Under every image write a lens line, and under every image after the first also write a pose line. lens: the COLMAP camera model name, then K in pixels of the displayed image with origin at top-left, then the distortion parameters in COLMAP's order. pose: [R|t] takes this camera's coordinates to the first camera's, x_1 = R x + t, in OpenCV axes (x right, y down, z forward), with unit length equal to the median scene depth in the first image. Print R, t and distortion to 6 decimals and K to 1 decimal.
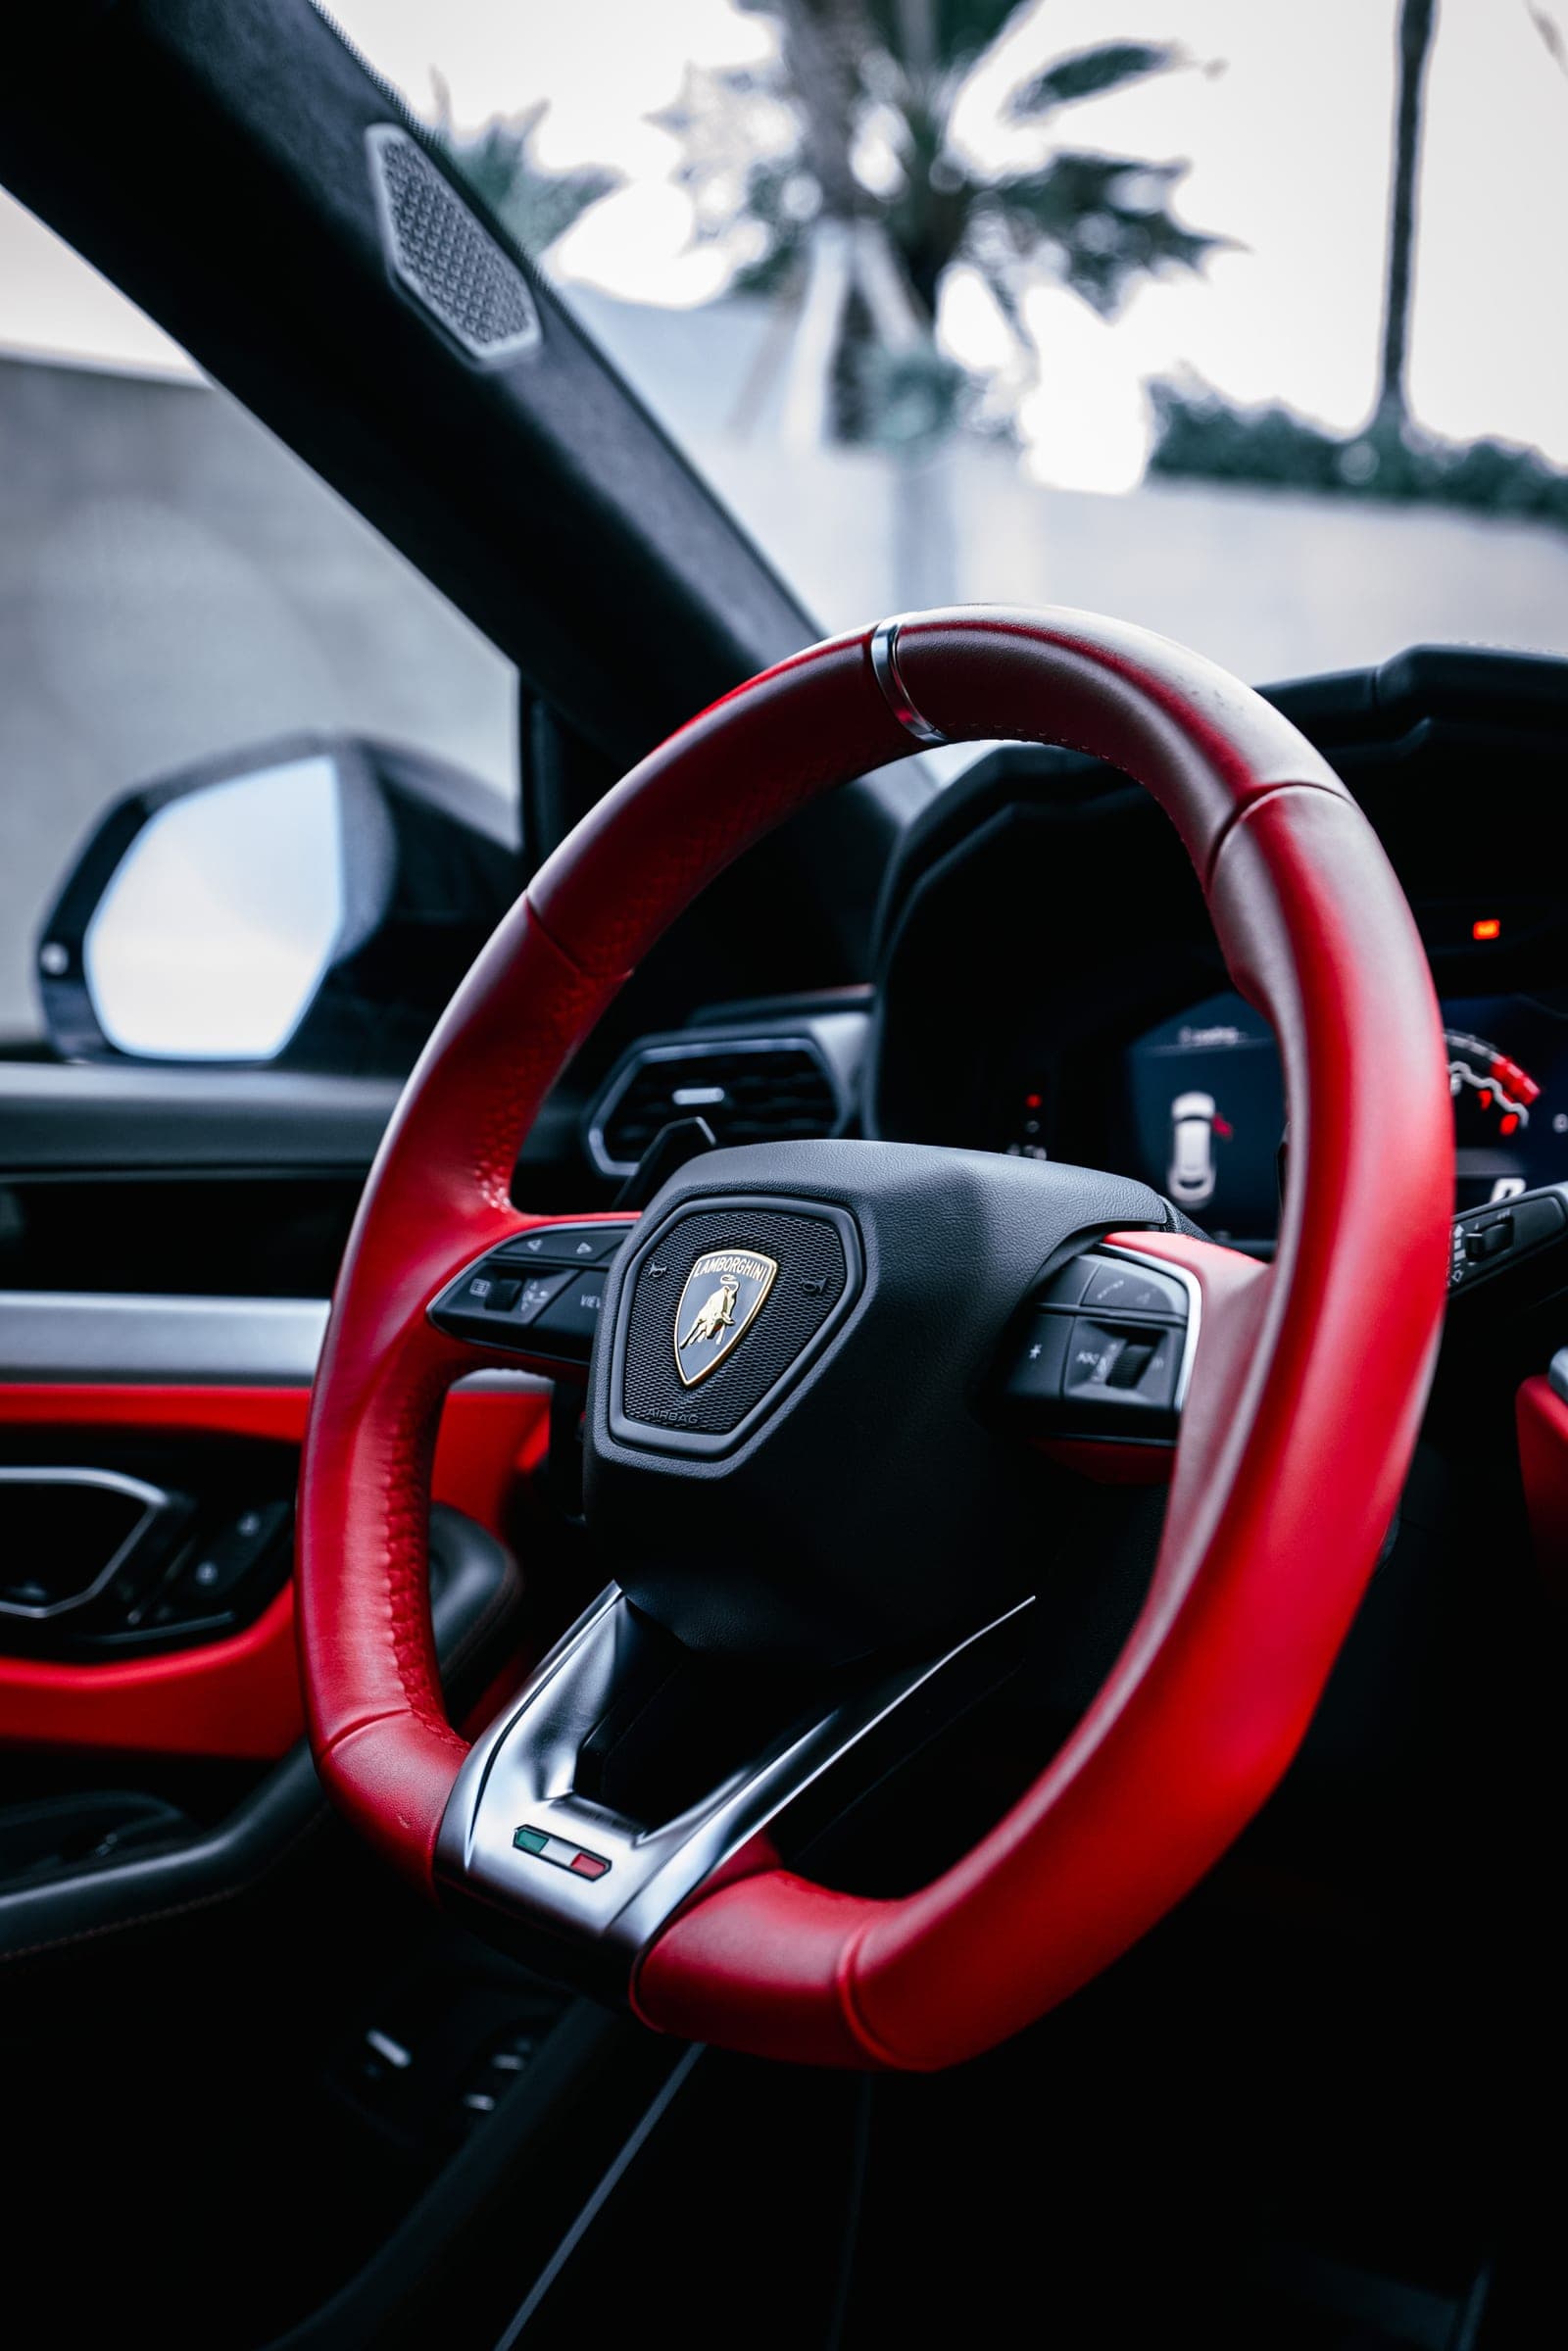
lens RADIAL K [[2213.1, 0, 789.2], [0, 2213.1, 1213.9], [0, 0, 1]] dist [0.058854, 0.007413]
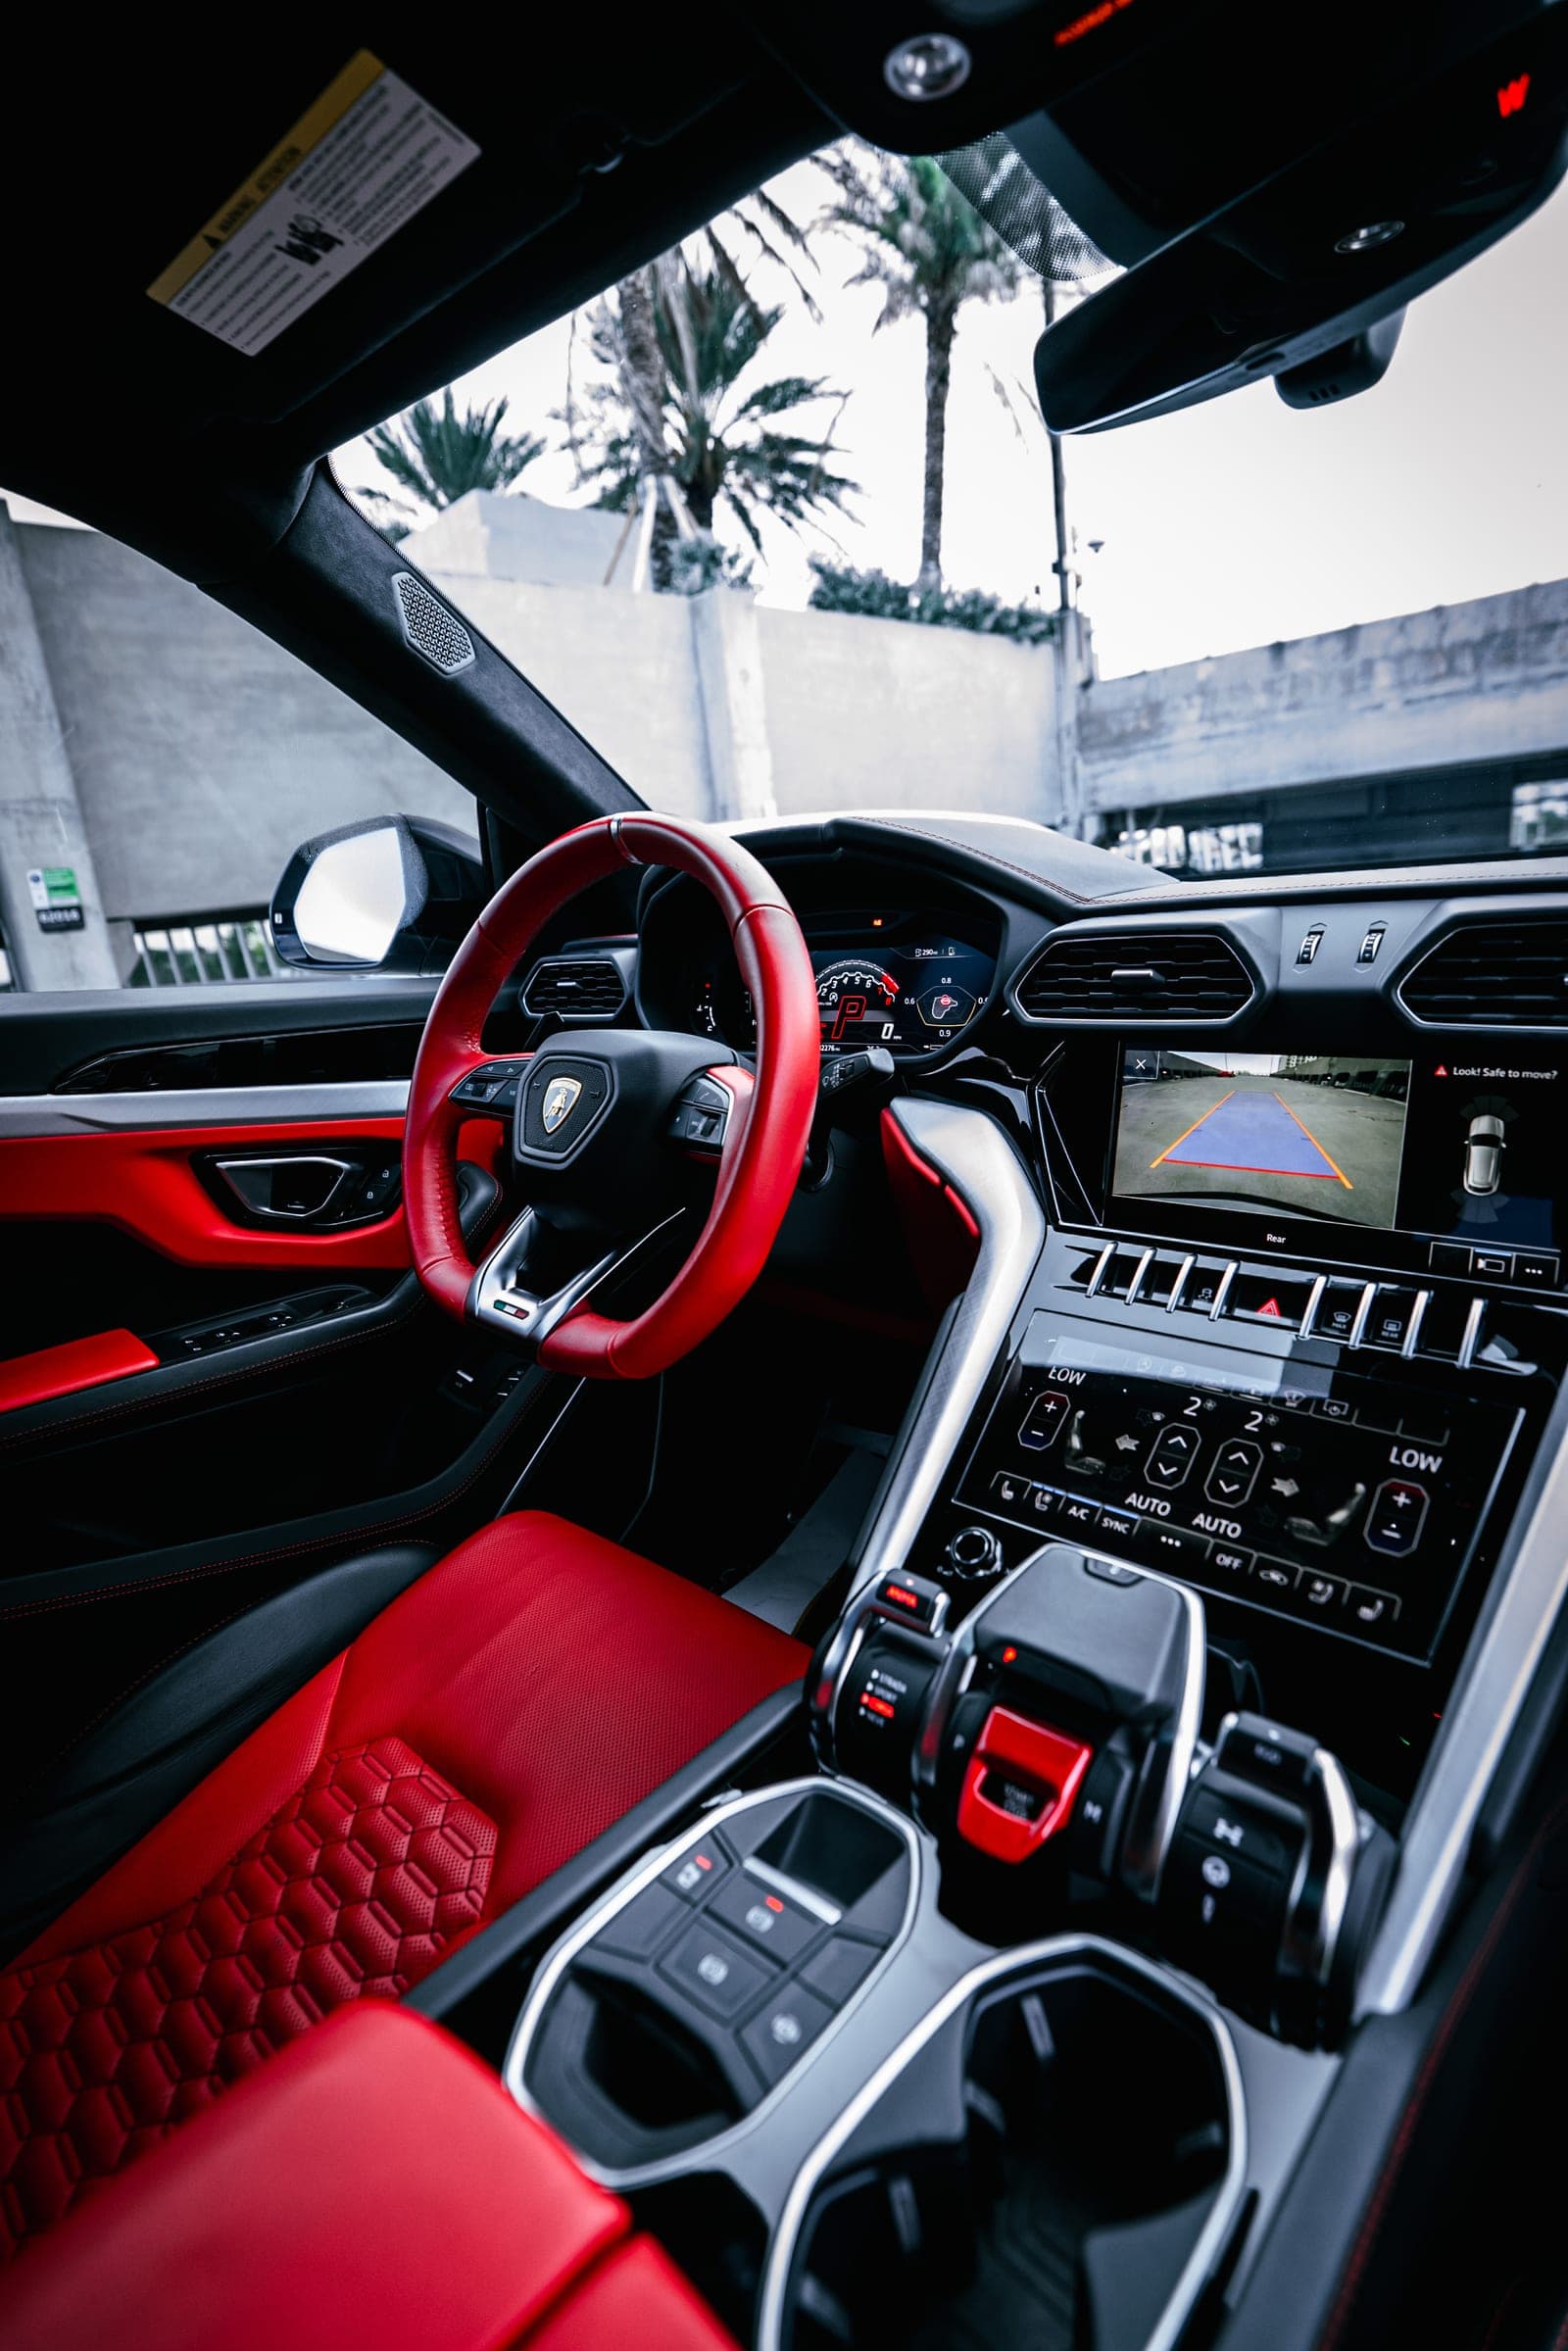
lens RADIAL K [[1071.8, 0, 774.4], [0, 1071.8, 1172.7], [0, 0, 1]] dist [-0.085138, 0.035276]
pose [[0.993545, -0.044353, 0.104408, 0.066932], [0.024273, 0.982201, 0.186260, -0.082127], [-0.110811, -0.182523, 0.976937, -0.199863]]
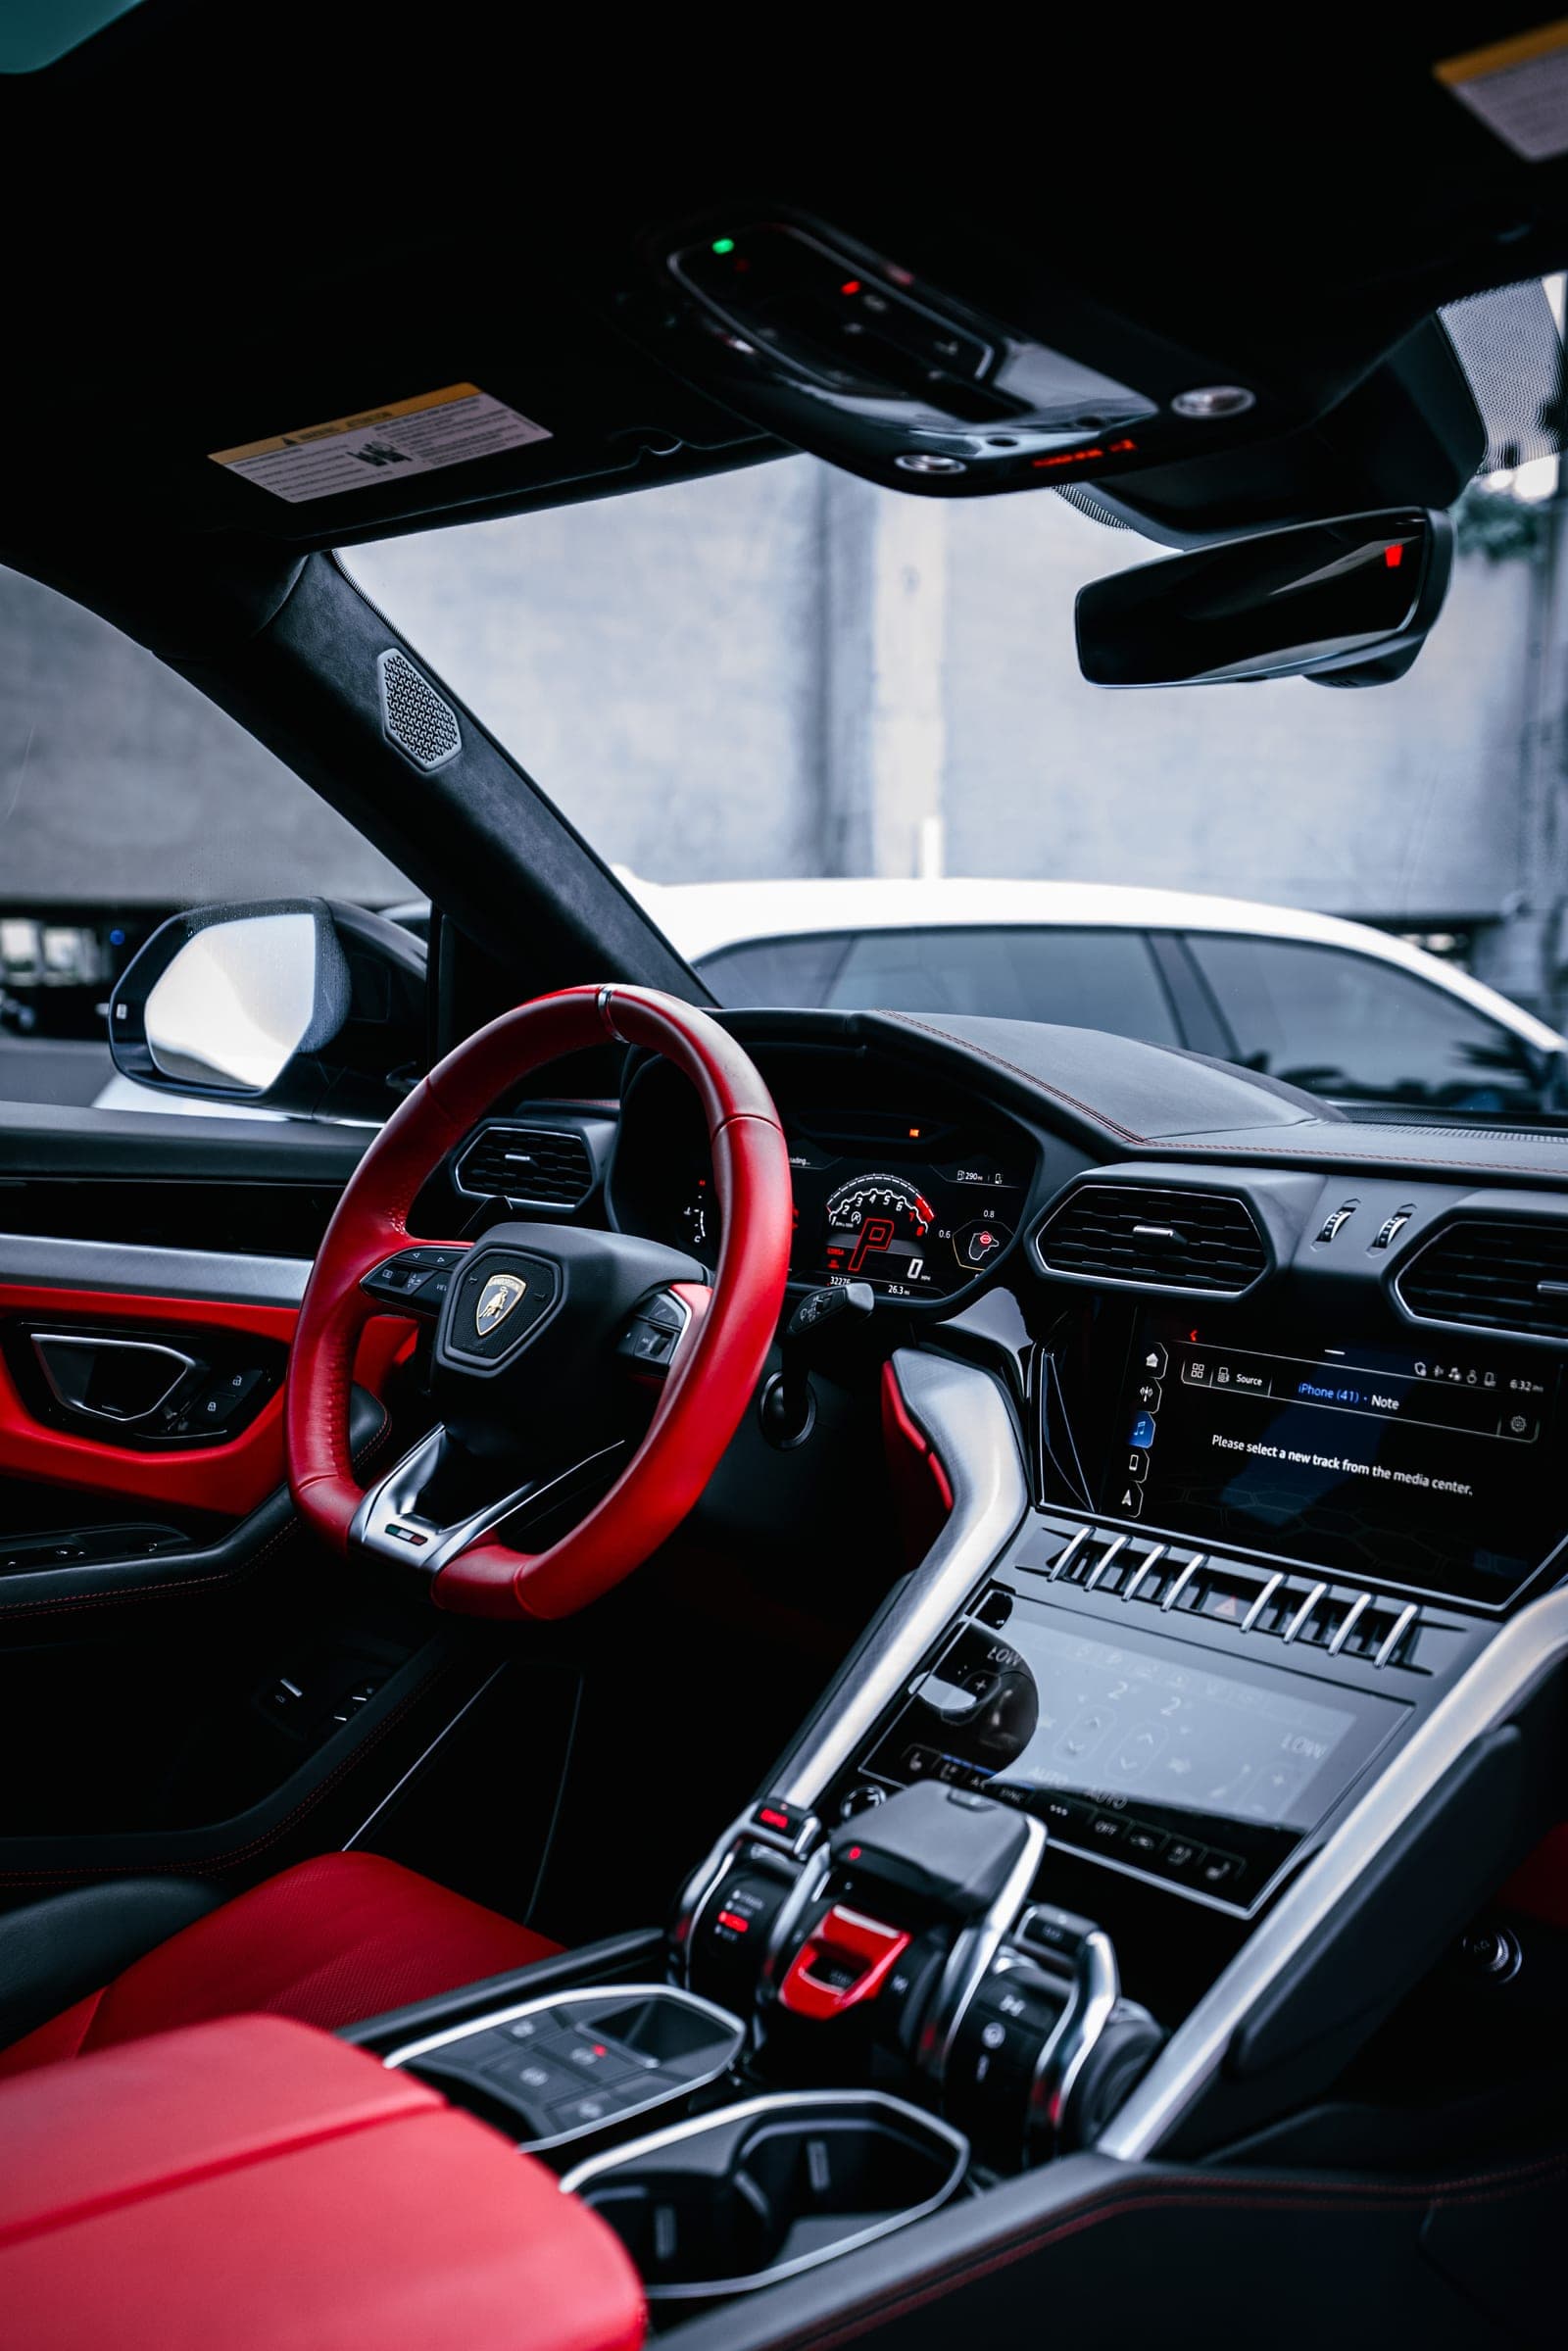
lens RADIAL K [[2236.1, 0, 784.0], [0, 2236.1, 1175.5], [0, 0, 1]] dist [0.070903, 0.003014]
pose [[0.994709, 0.088067, 0.052889, 0.100729], [-0.089356, 0.995745, 0.022508, -0.130069], [-0.050682, -0.027115, 0.998347, -1.020750]]
